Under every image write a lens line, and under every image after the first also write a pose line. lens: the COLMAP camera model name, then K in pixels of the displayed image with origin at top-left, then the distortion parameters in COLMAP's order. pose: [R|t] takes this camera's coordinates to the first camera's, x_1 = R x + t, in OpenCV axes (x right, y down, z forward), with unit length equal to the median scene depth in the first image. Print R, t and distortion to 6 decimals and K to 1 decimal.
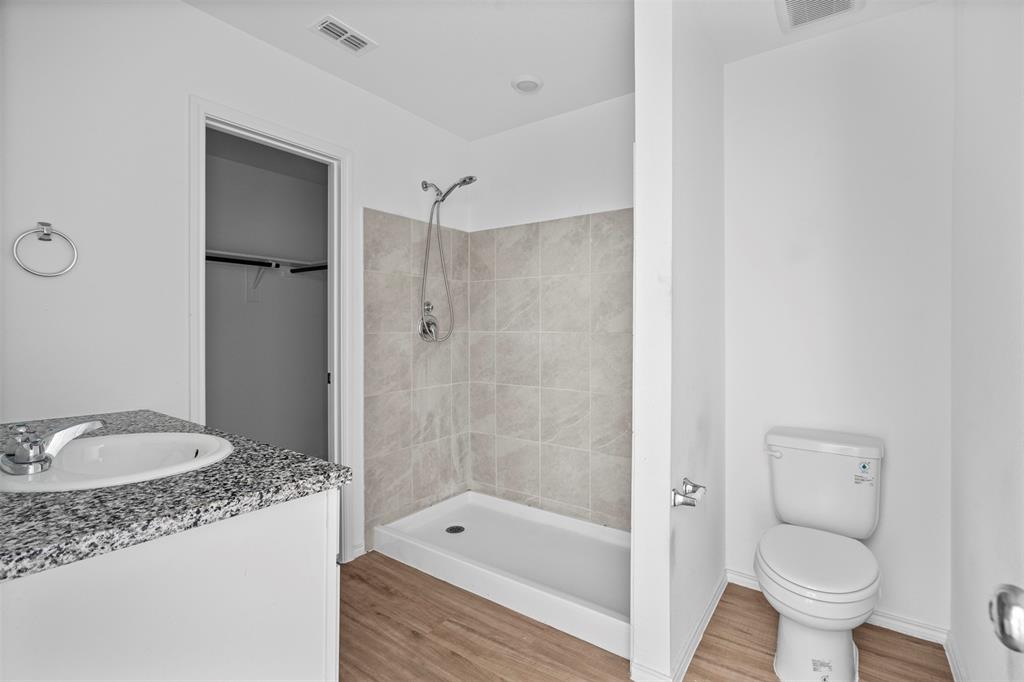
lens RADIAL K [[483.2, 0, 509.7], [0, 483.2, 336.7], [0, 0, 1]] dist [0.002431, 0.001058]
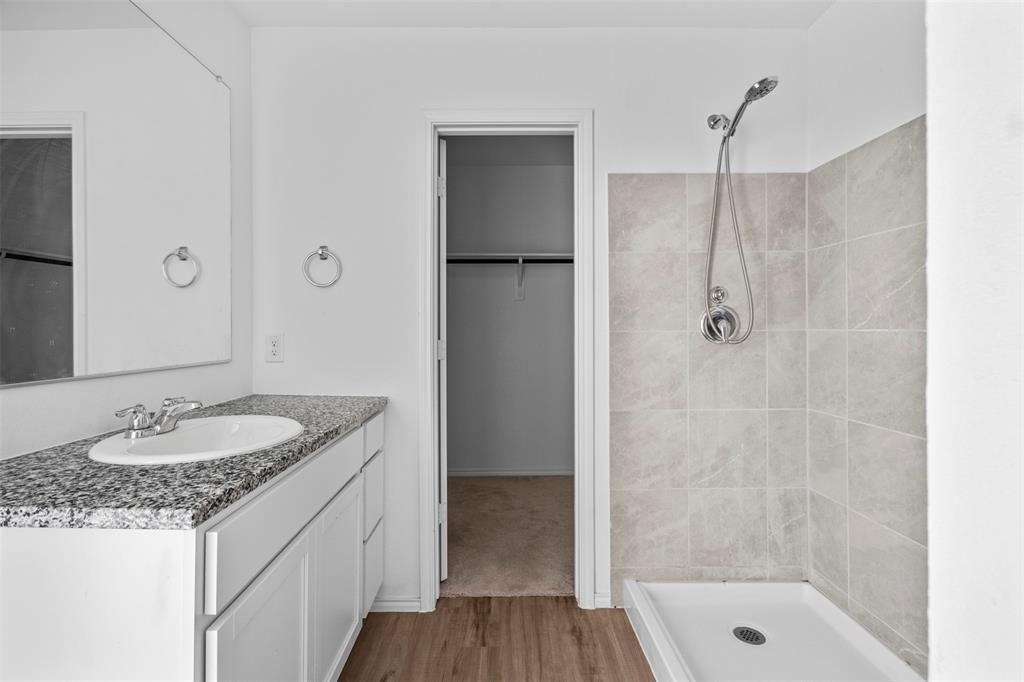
lens RADIAL K [[469.9, 0, 511.9], [0, 469.9, 331.8], [0, 0, 1]] dist [-0.002902, 0.000359]
pose [[0.587360, 0.003176, -0.809320, 0.209746], [-0.010193, 0.999942, -0.003473, -0.002060], [0.809262, 0.010289, 0.587358, 0.372458]]
